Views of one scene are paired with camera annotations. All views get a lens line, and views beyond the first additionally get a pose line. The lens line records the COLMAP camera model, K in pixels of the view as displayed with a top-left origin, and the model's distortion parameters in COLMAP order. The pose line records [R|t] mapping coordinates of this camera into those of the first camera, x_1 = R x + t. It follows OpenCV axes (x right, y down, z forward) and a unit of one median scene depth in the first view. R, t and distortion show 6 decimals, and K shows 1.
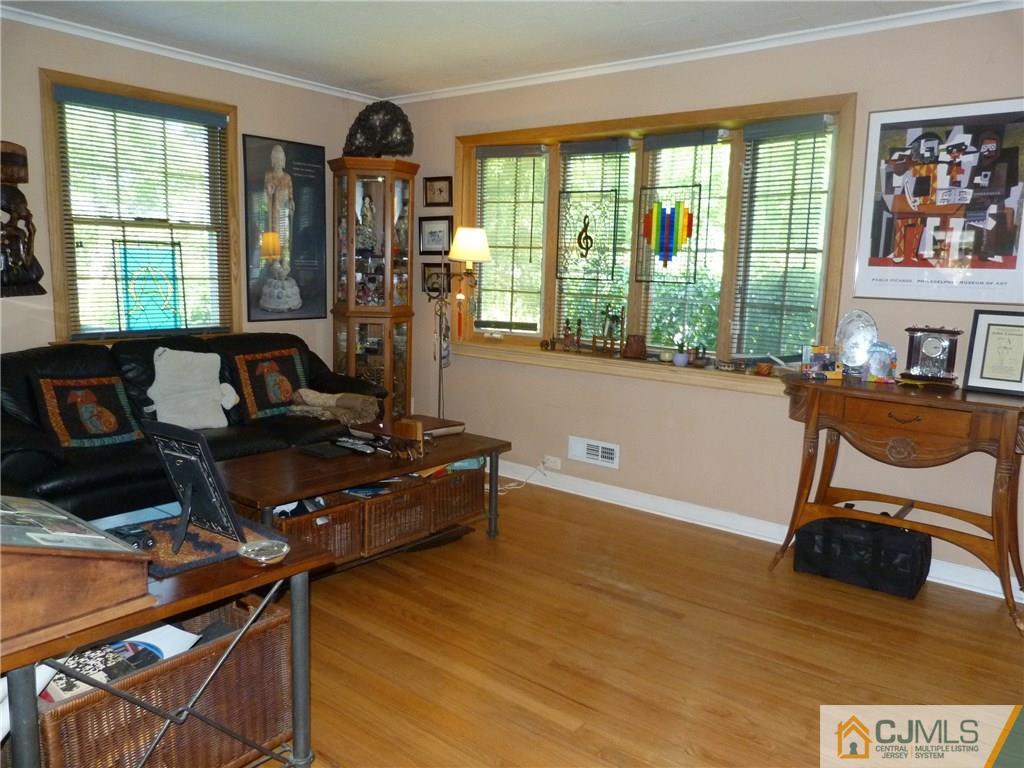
lens RADIAL K [[769.6, 0, 512.0], [0, 769.6, 384.0], [0, 0, 1]] dist [-0.047686, 0.049260]
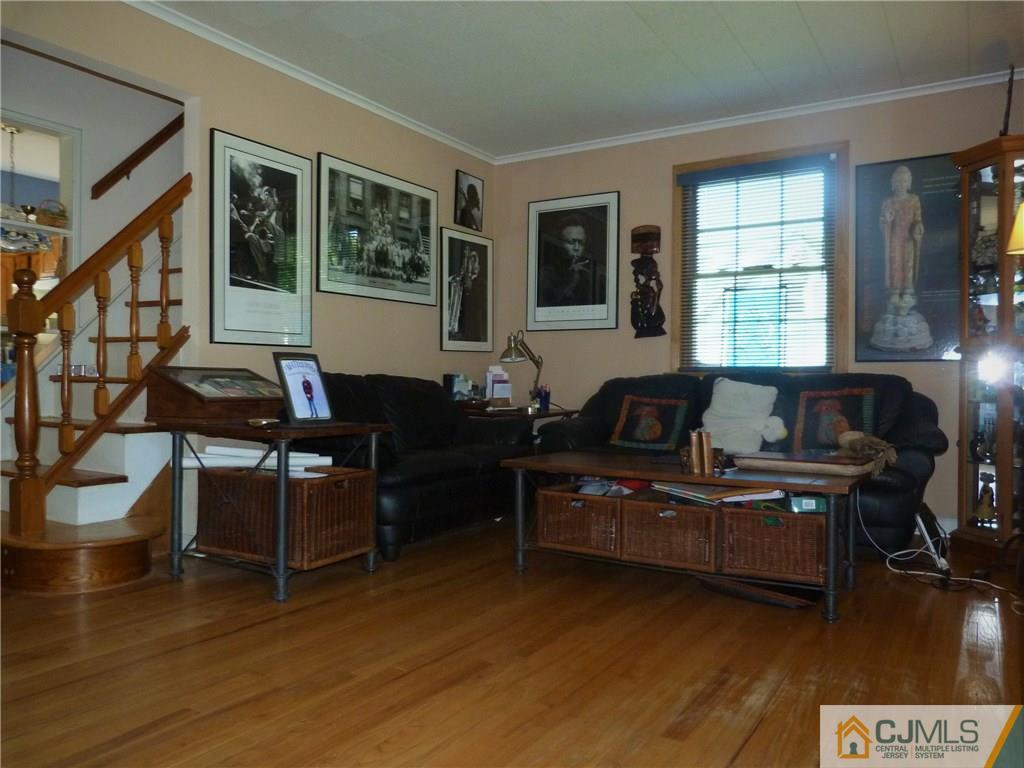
lens RADIAL K [[769.6, 0, 512.0], [0, 769.6, 384.0], [0, 0, 1]] dist [-0.047686, 0.049260]
pose [[0.141825, -0.020403, -0.989681, 0.562963], [-0.146221, 0.988388, -0.041330, 0.048660], [0.979033, 0.150574, 0.137195, 0.519303]]
